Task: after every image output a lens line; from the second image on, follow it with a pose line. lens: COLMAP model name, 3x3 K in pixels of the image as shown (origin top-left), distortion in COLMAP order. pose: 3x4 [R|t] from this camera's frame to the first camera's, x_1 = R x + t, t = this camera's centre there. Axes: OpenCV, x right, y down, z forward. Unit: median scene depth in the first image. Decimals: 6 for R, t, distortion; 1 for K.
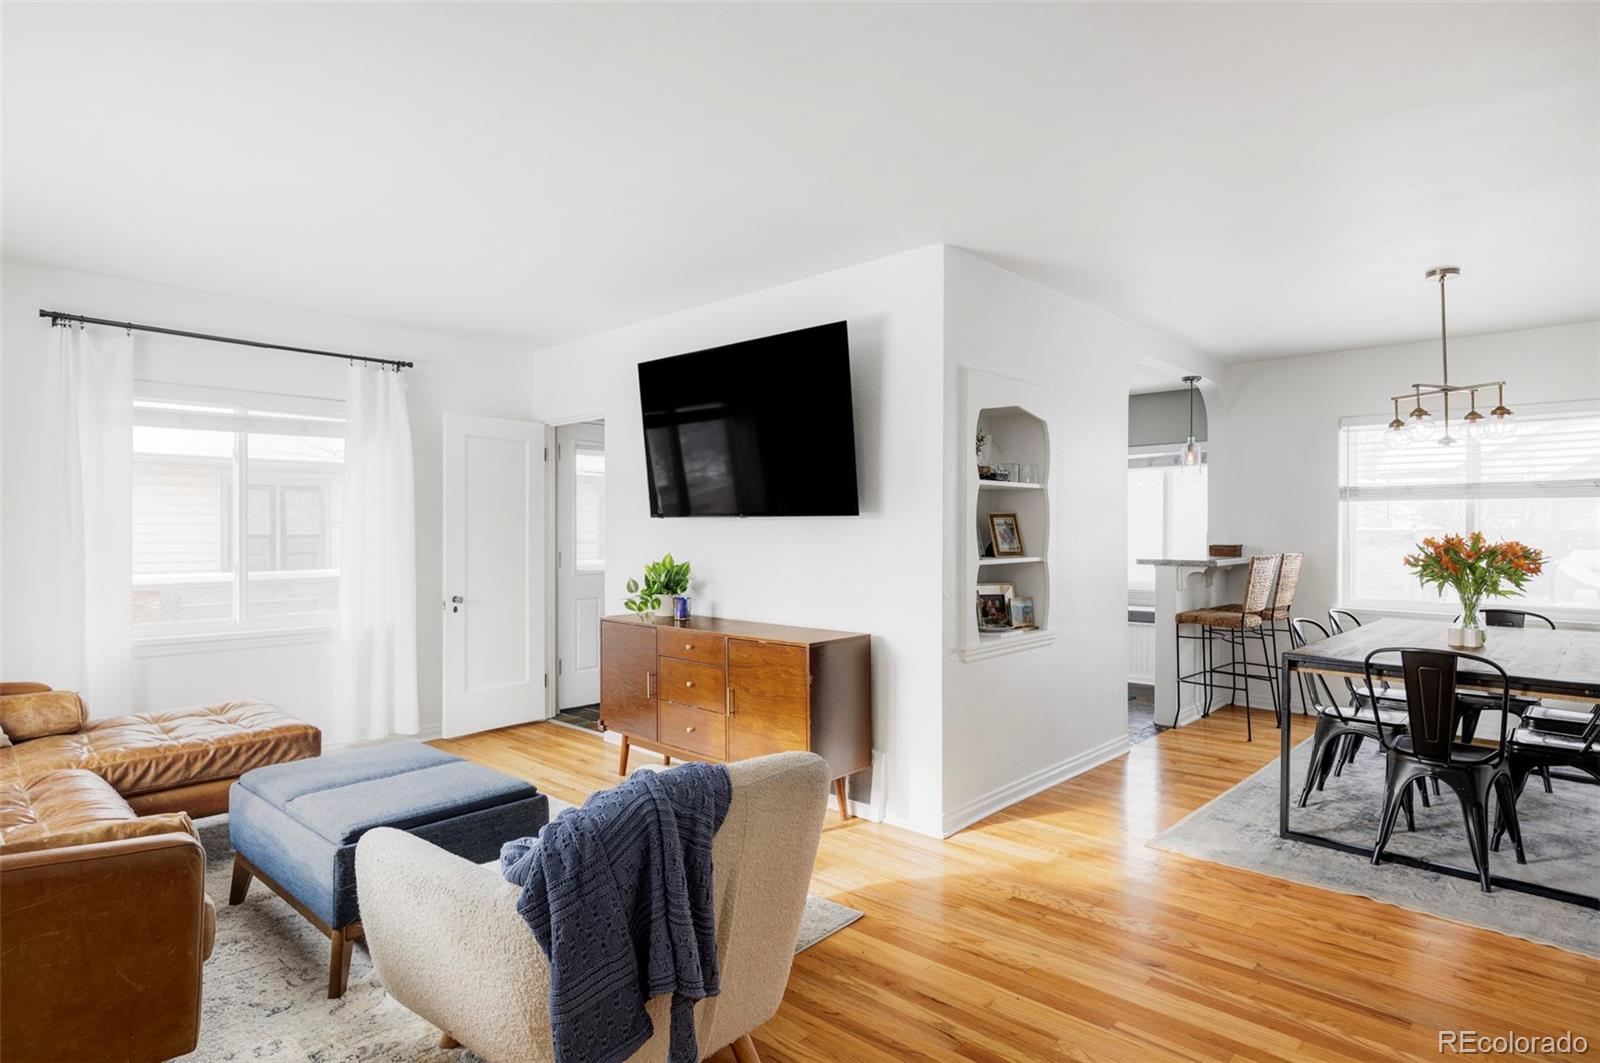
lens RADIAL K [[868.1, 0, 808.6], [0, 868.1, 532.7], [0, 0, 1]] dist [0.001759, 0.000043]
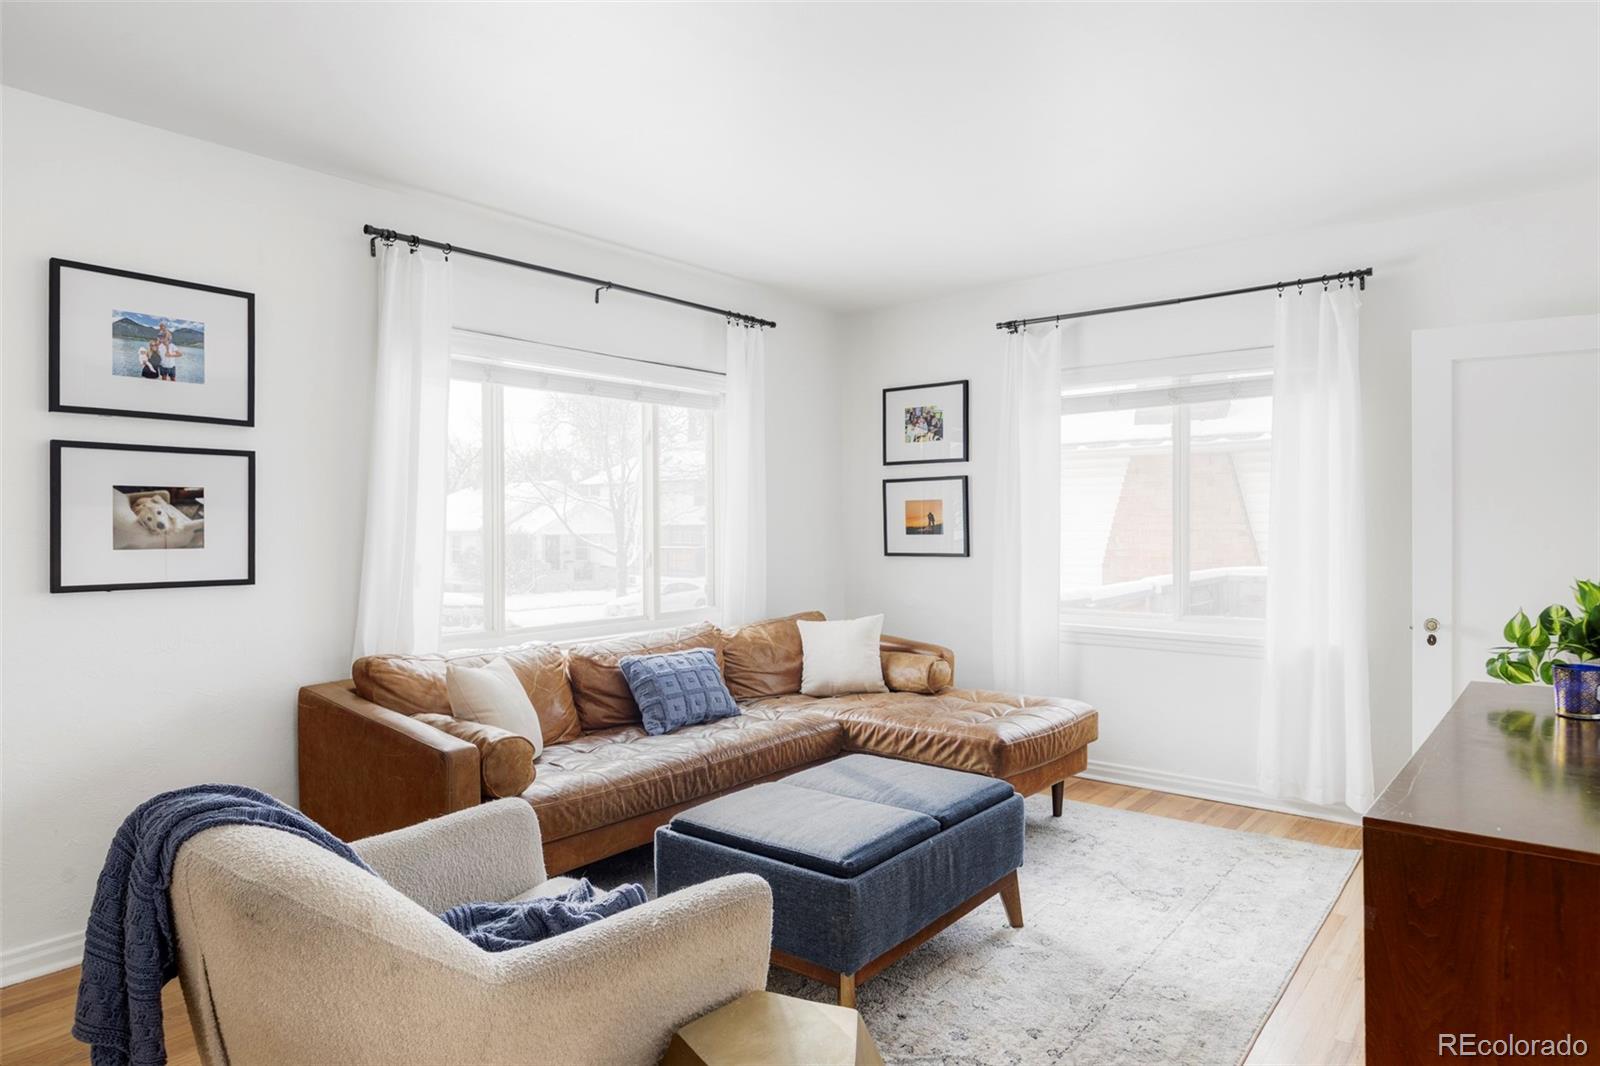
lens RADIAL K [[954.2, 0, 800.0], [0, 954.2, 533.0], [0, 0, 1]] dist [-0.007191, -0.000167]
pose [[0.050691, 0.011066, -0.998653, 0.317720], [-0.000510, 0.999939, 0.011055, 0.003895], [0.998714, -0.000051, 0.050694, 0.617431]]
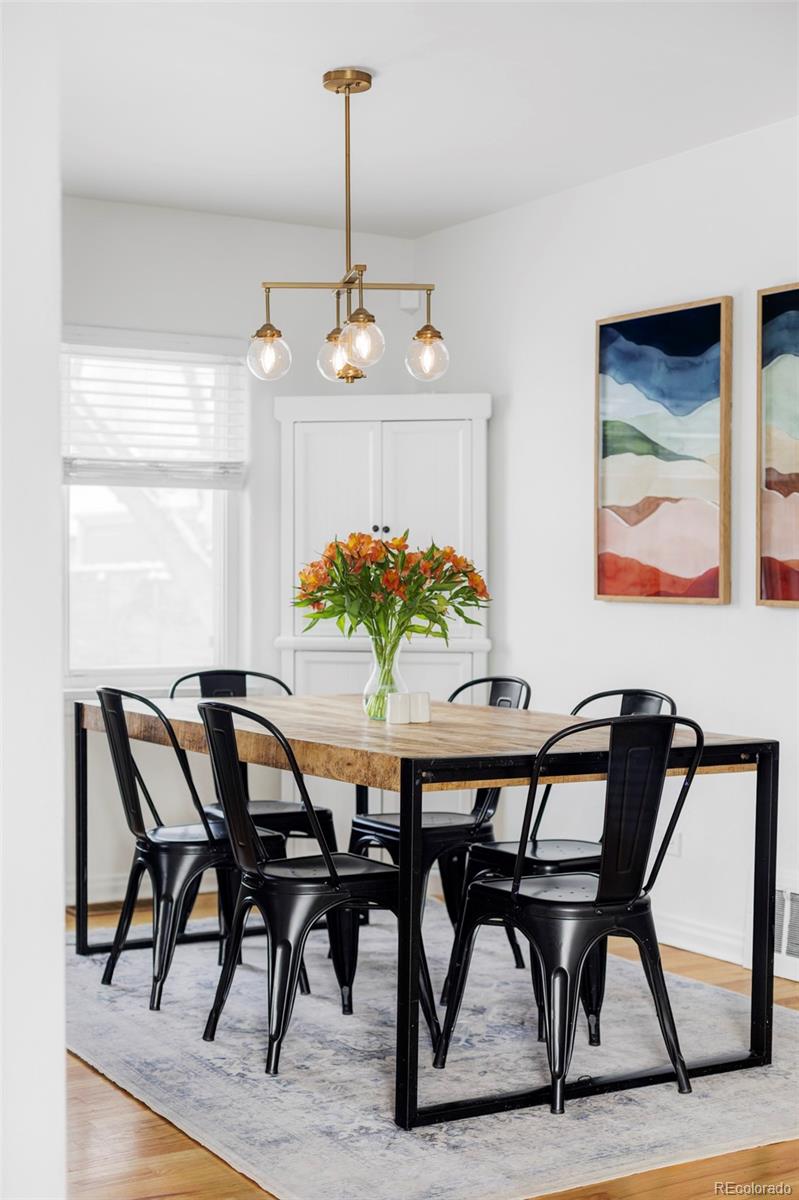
lens RADIAL K [[1746.3, 0, 399.5], [0, 1746.3, 600.0], [0, 0, 1]] dist [-0.013604, -0.010742]
pose [[0.287091, -0.014530, 0.957793, -0.347727], [0.006697, 0.999891, 0.013161, 0.028271], [-0.957880, 0.002636, 0.287157, 0.602159]]
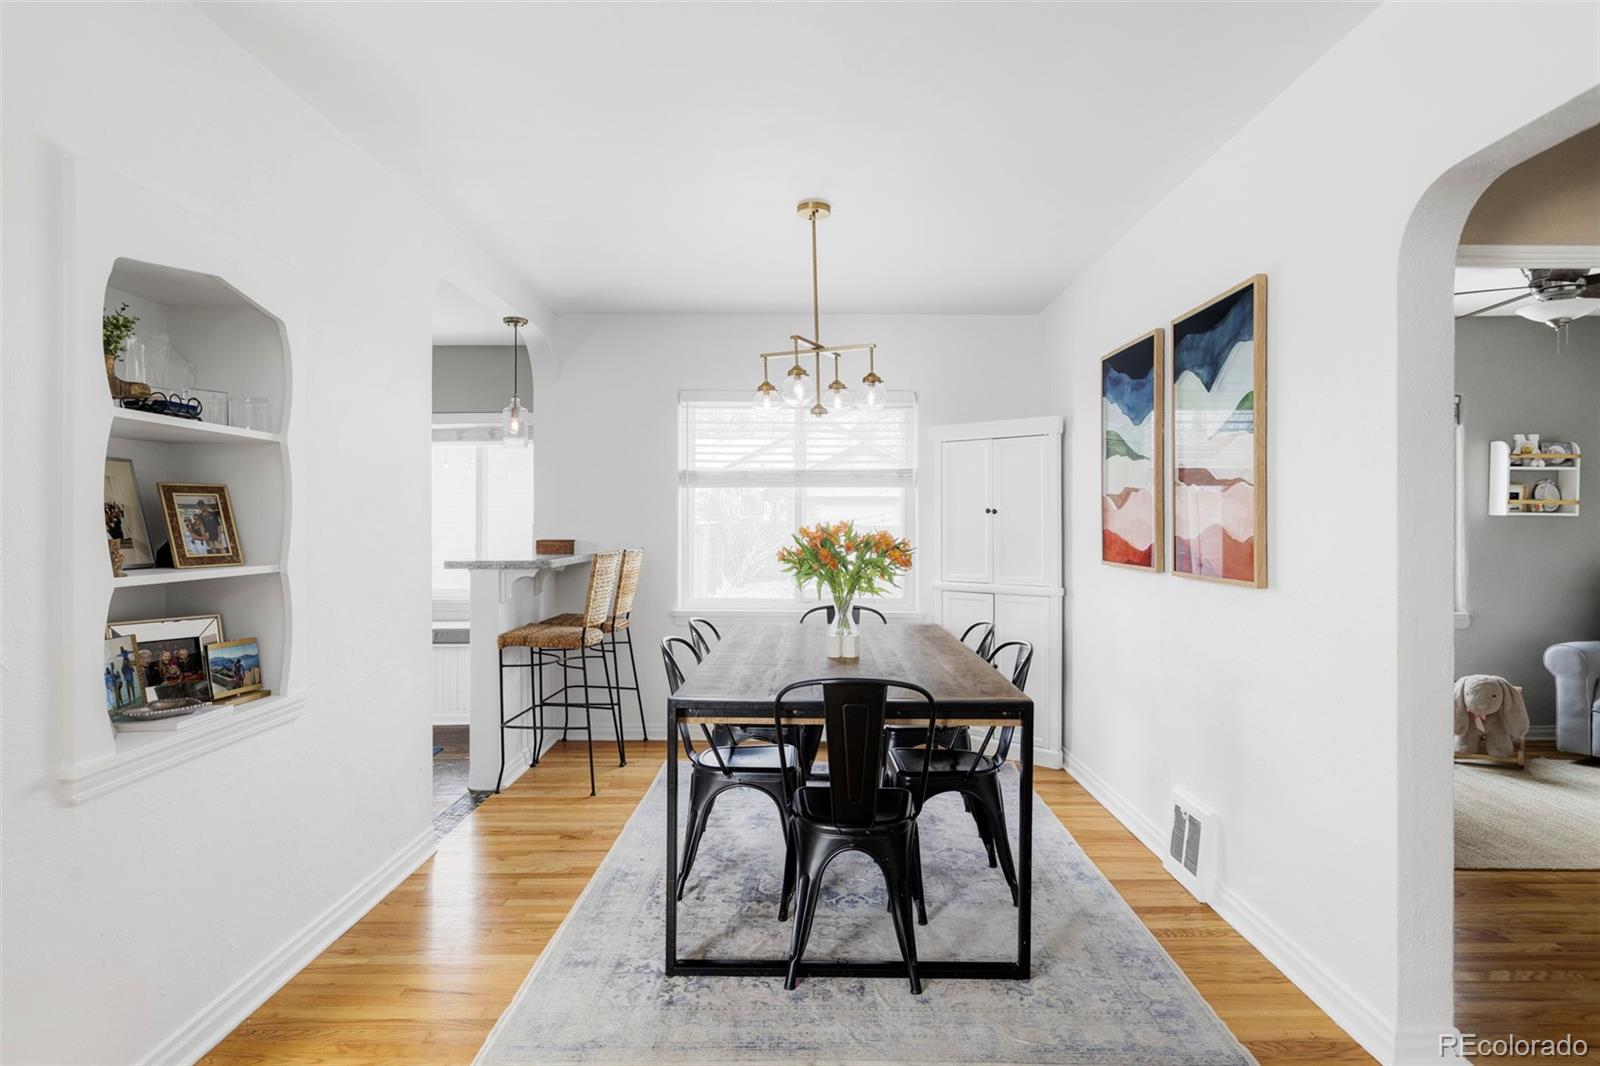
lens RADIAL K [[915.7, 0, 802.5], [0, 915.7, 520.8], [0, 0, 1]] dist [0.000564, 0.000750]
pose [[0.738842, 0.000303, 0.673879, 0.123448], [0.006433, 0.999951, -0.007502, 0.006532], [-0.673848, 0.009878, 0.738804, 0.342494]]
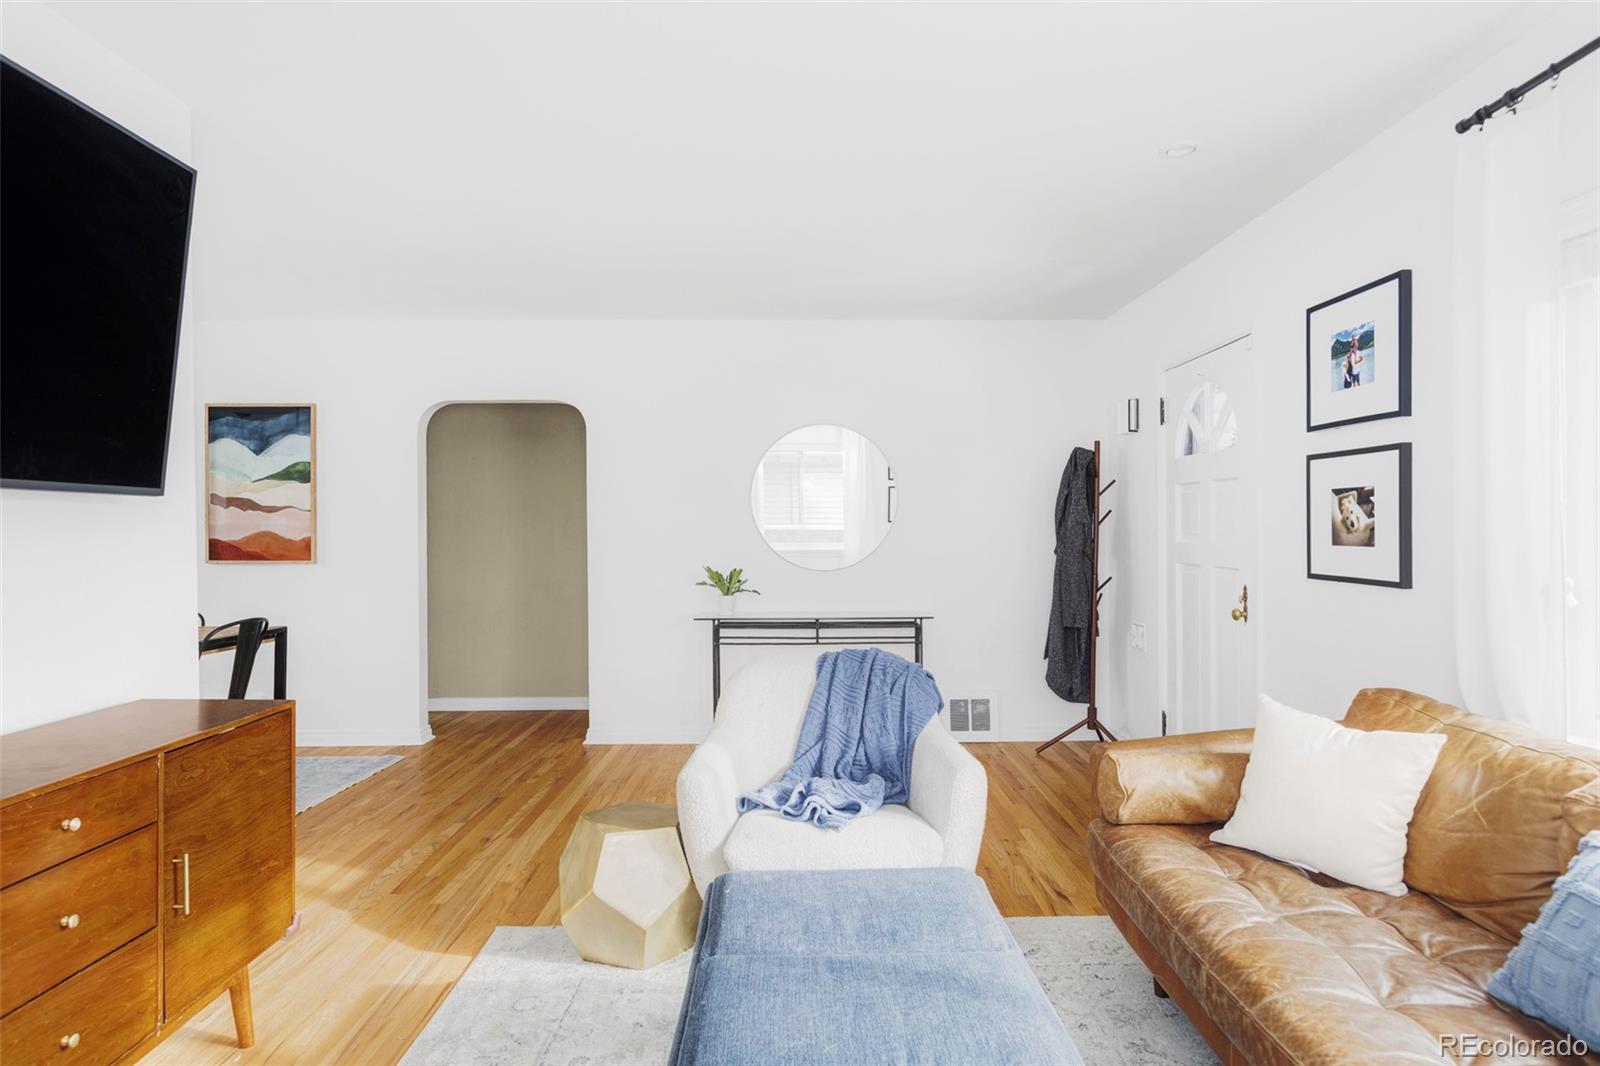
lens RADIAL K [[954.2, 0, 800.0], [0, 954.2, 533.0], [0, 0, 1]] dist [-0.007191, -0.000167]
pose [[-0.675467, -0.000690, 0.737390, -0.627953], [0.007452, 0.999942, 0.007762, 0.004338], [-0.737353, 0.010738, -0.675422, 0.993335]]
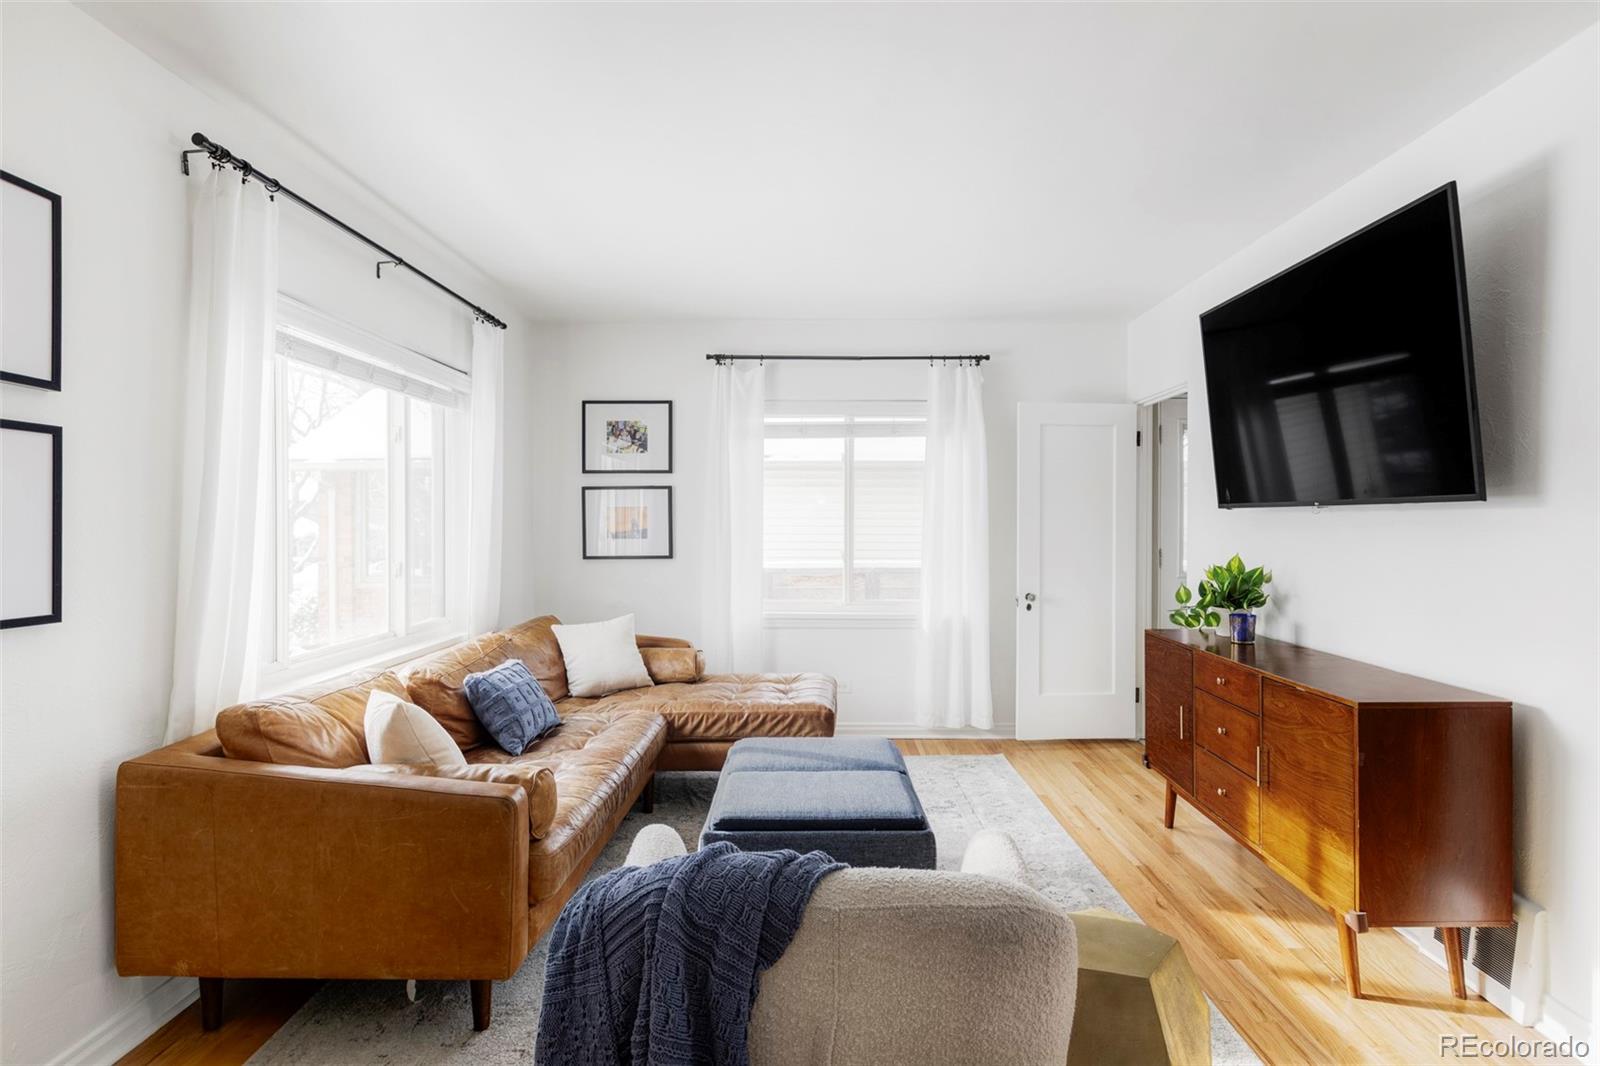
lens RADIAL K [[862.2, 0, 812.4], [0, 862.2, 529.2], [0, 0, 1]] dist [0.002764, -0.000528]
pose [[0.671125, 0.007065, -0.741311, 0.167121], [-0.005116, 0.999975, 0.004898, -0.001051], [0.741327, 0.000506, 0.671144, 0.226537]]
